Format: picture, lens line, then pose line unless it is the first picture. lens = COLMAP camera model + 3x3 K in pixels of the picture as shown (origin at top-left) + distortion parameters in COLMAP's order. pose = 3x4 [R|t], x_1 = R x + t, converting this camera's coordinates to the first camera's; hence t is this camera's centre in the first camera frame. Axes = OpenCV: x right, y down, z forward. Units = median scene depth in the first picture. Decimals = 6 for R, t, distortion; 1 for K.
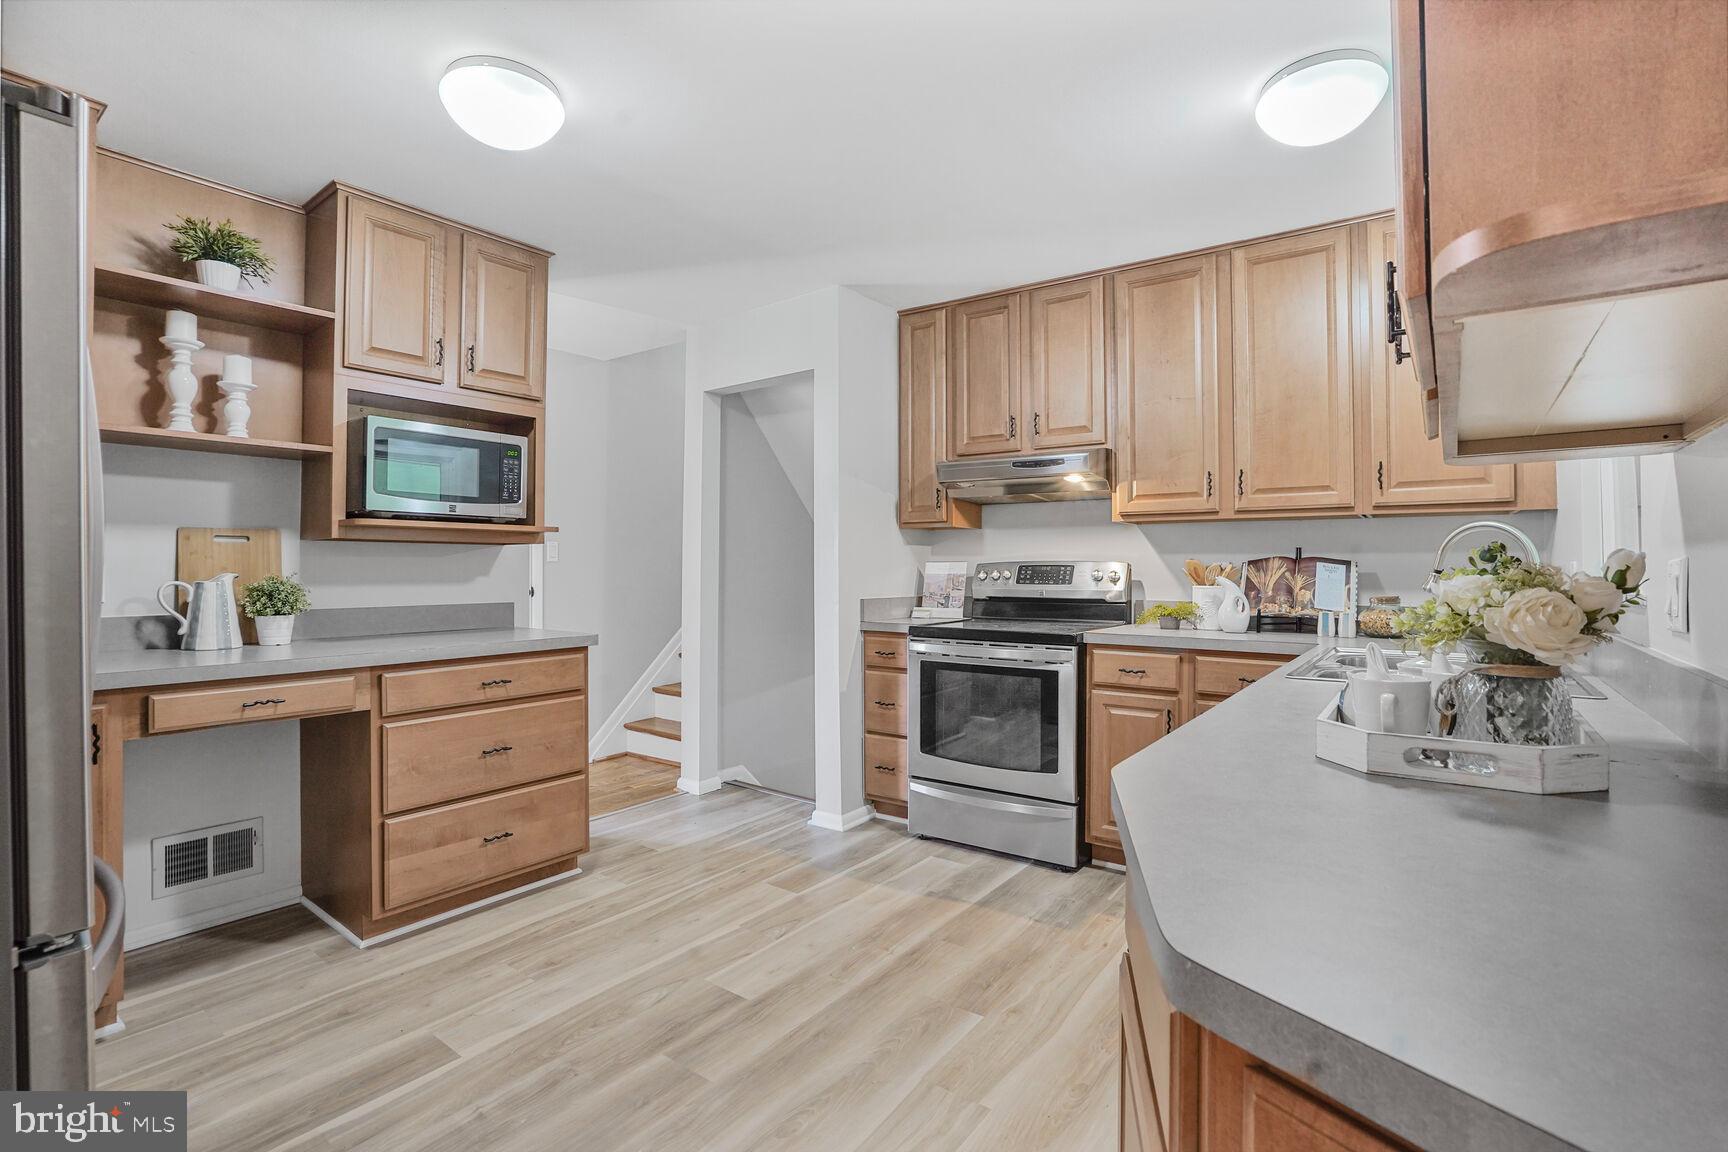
lens RADIAL K [[802.2, 0, 860.2], [0, 802.2, 565.0], [0, 0, 1]] dist [-0.038611, 0.004583]
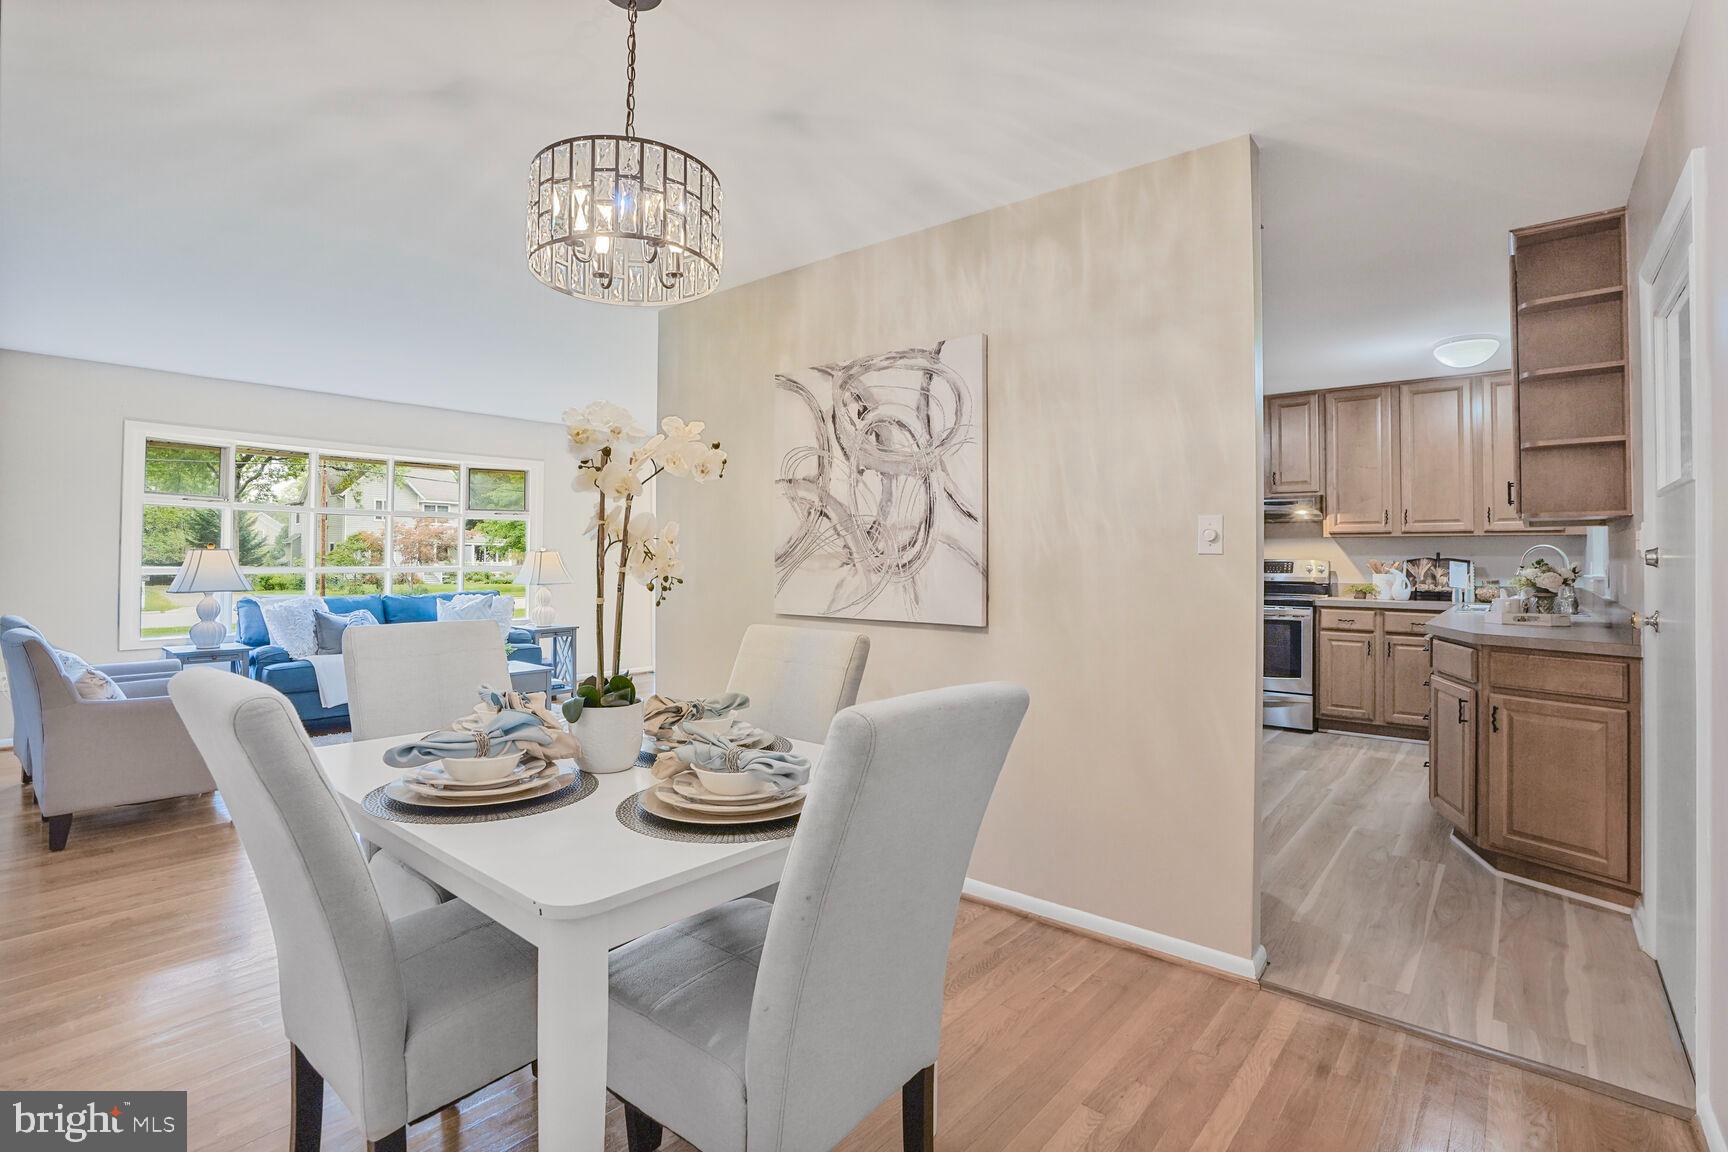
lens RADIAL K [[802.2, 0, 853.3], [0, 802.2, 551.3], [0, 0, 1]] dist [-0.038611, 0.004583]
pose [[0.997439, 0.004090, -0.071409, -0.635421], [-0.004466, 0.999977, -0.005098, -0.010506], [0.071386, 0.005403, 0.997434, -0.857086]]
